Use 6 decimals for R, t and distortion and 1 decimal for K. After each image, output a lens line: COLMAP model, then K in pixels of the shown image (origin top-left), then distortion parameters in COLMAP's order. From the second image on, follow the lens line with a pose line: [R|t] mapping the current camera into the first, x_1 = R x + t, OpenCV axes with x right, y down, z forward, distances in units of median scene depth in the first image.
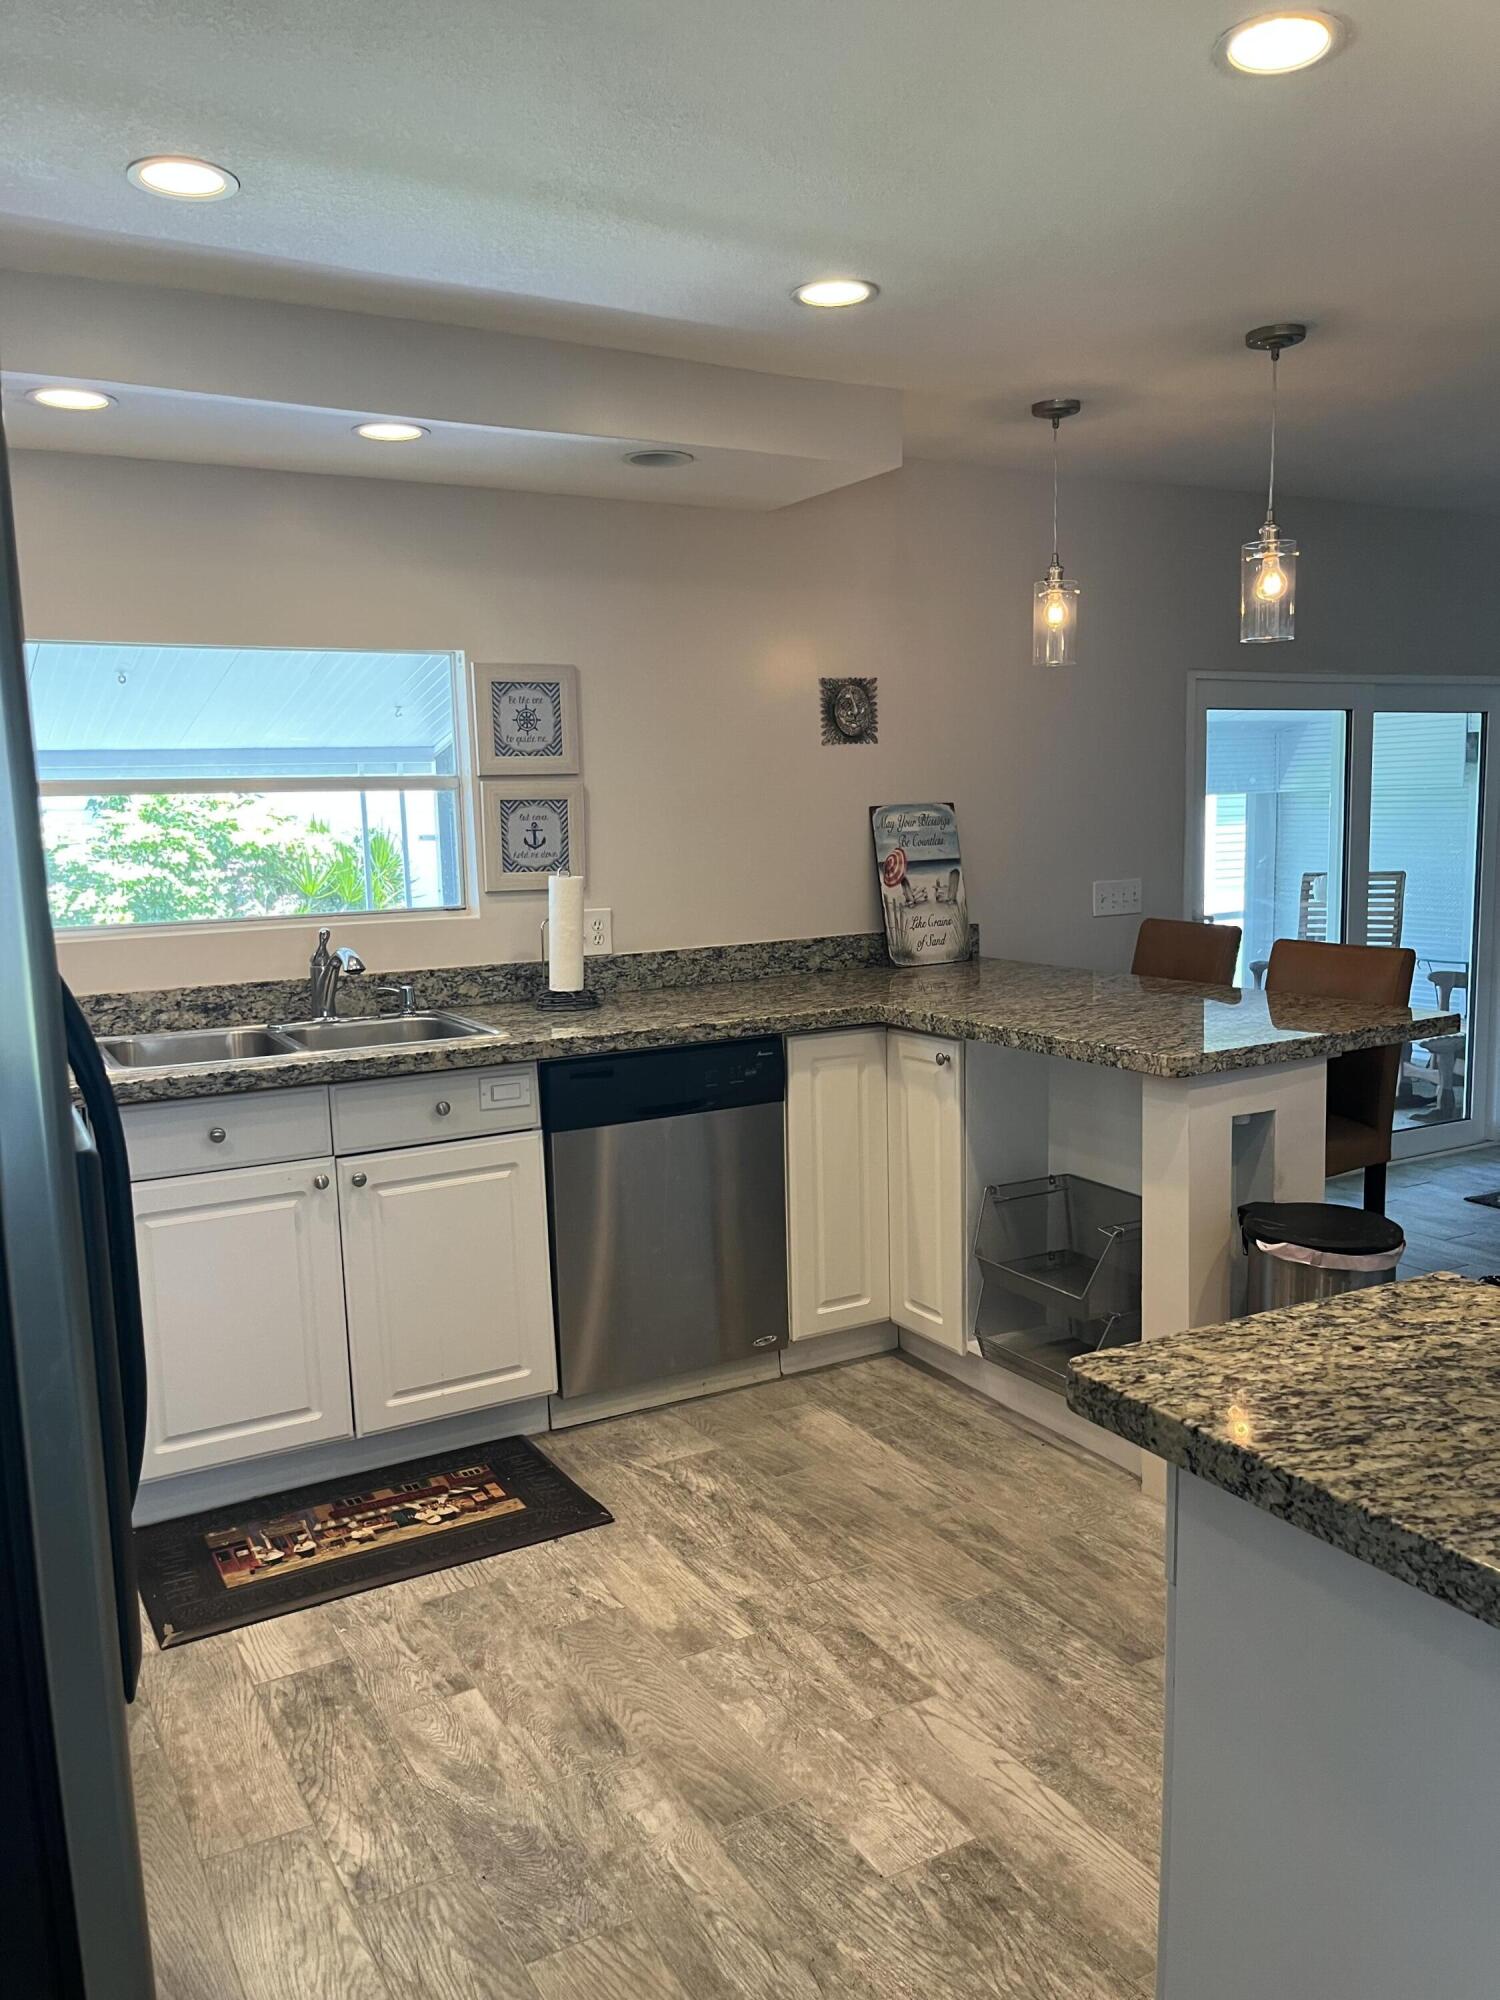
lens RADIAL K [[1530.7, 0, 749.5], [0, 1530.7, 1004.9], [0, 0, 1]] dist [0.013931, -0.002392]
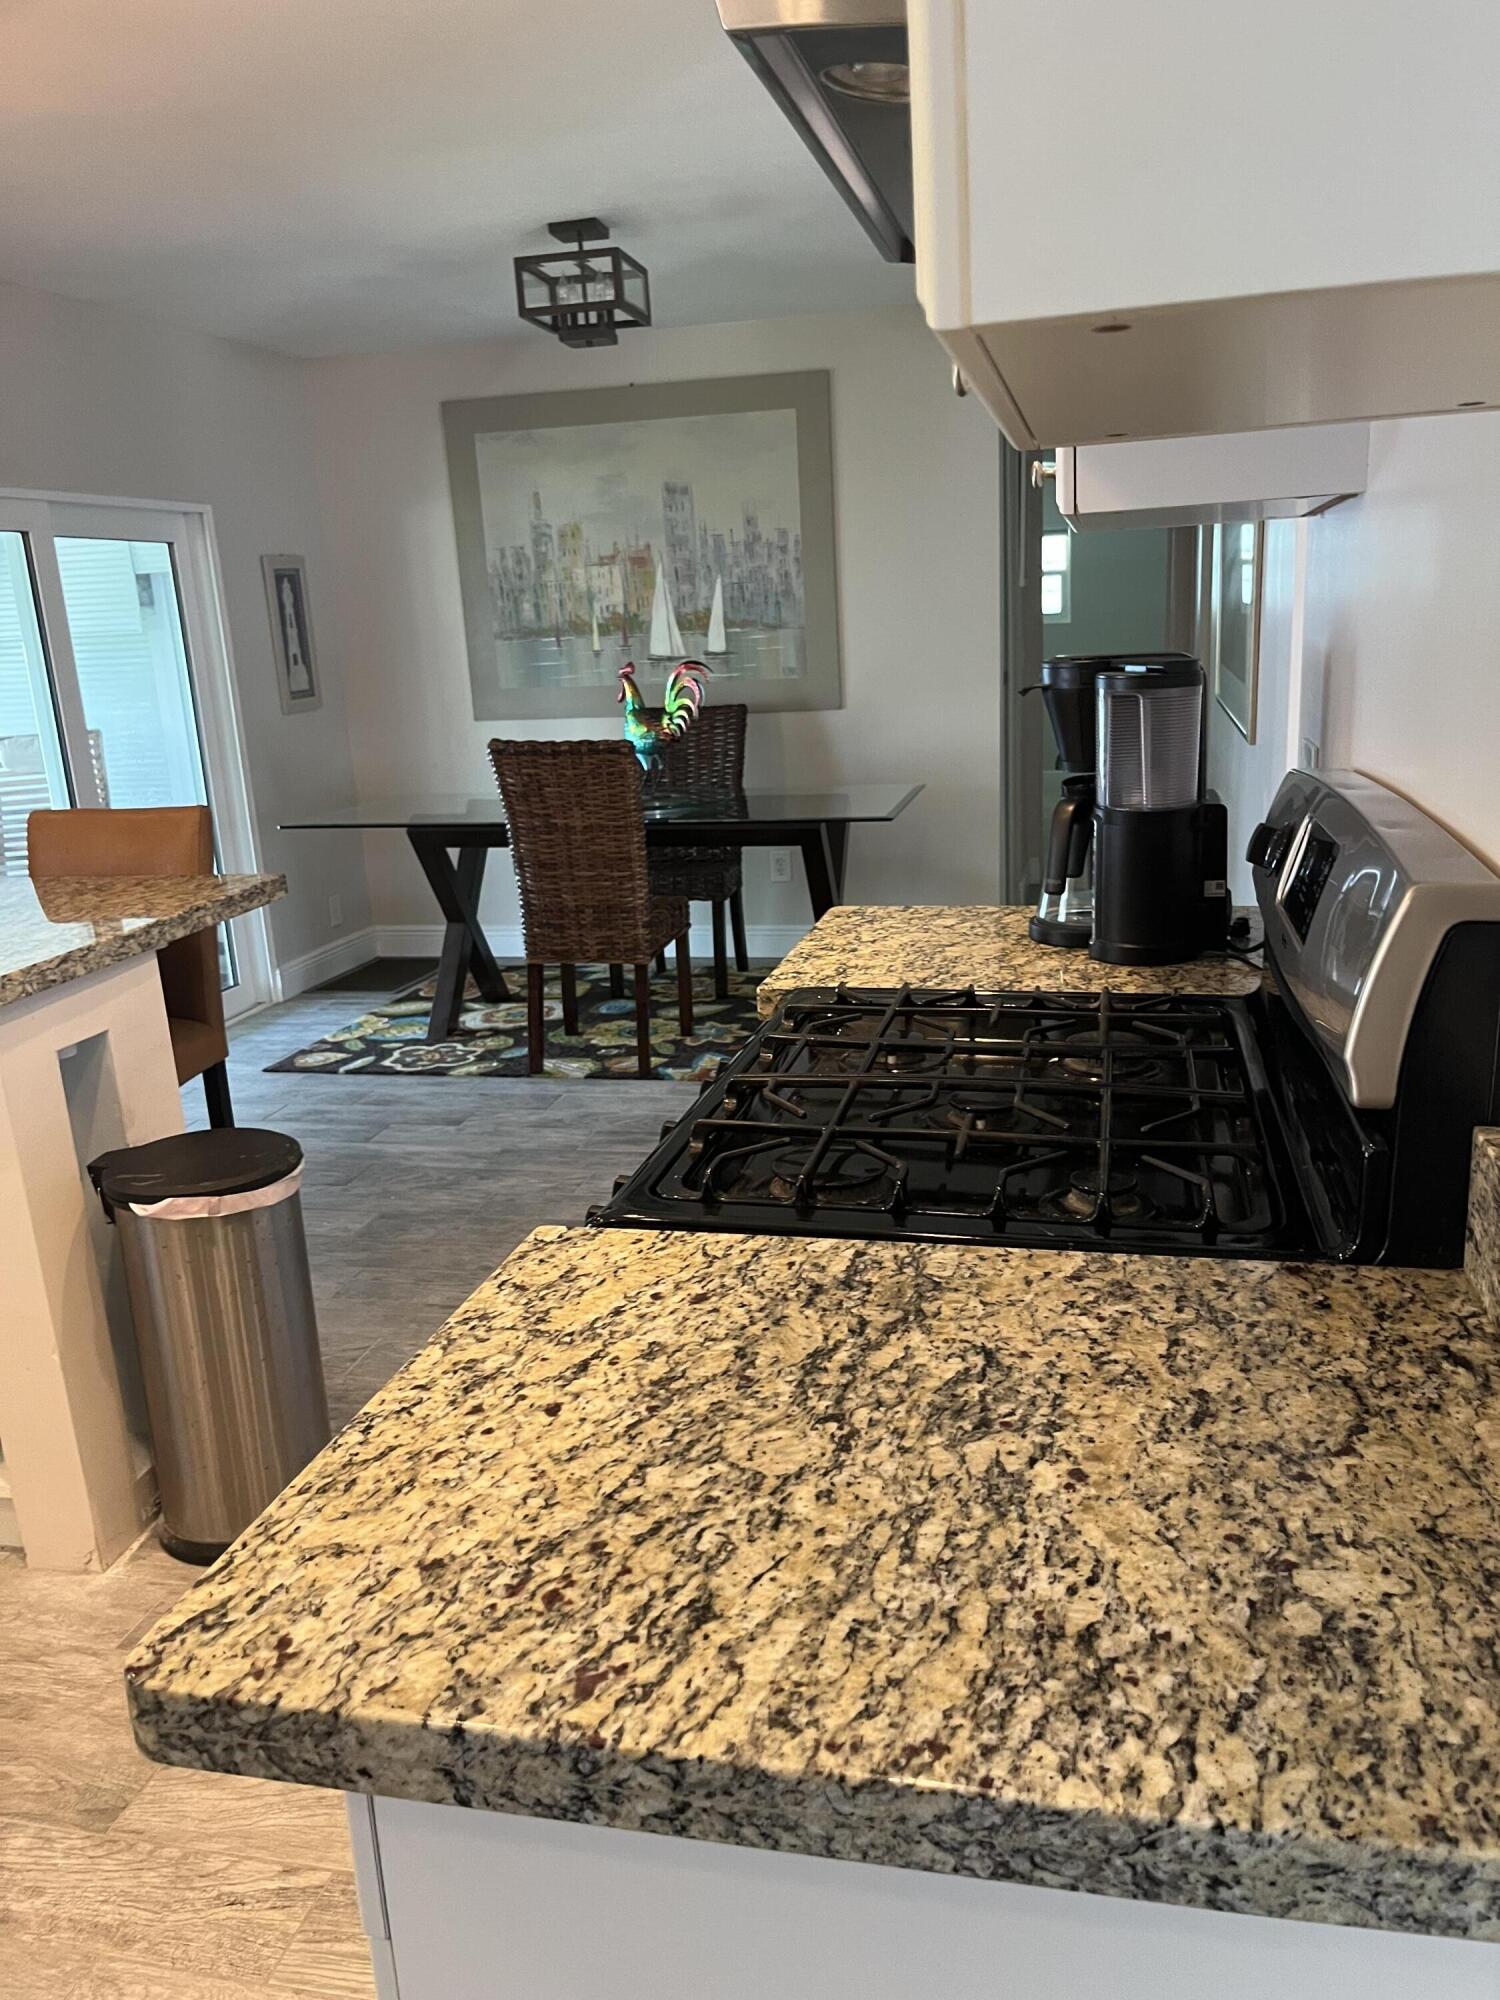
lens RADIAL K [[1530.7, 0, 748.4], [0, 1530.7, 1020.4], [0, 0, 1]] dist [0.013931, -0.002392]
pose [[0.675914, -0.204203, 0.708125, 0.037911], [0.136806, 0.978912, 0.151708, -0.020248], [-0.724172, -0.005666, 0.689596, 0.541529]]
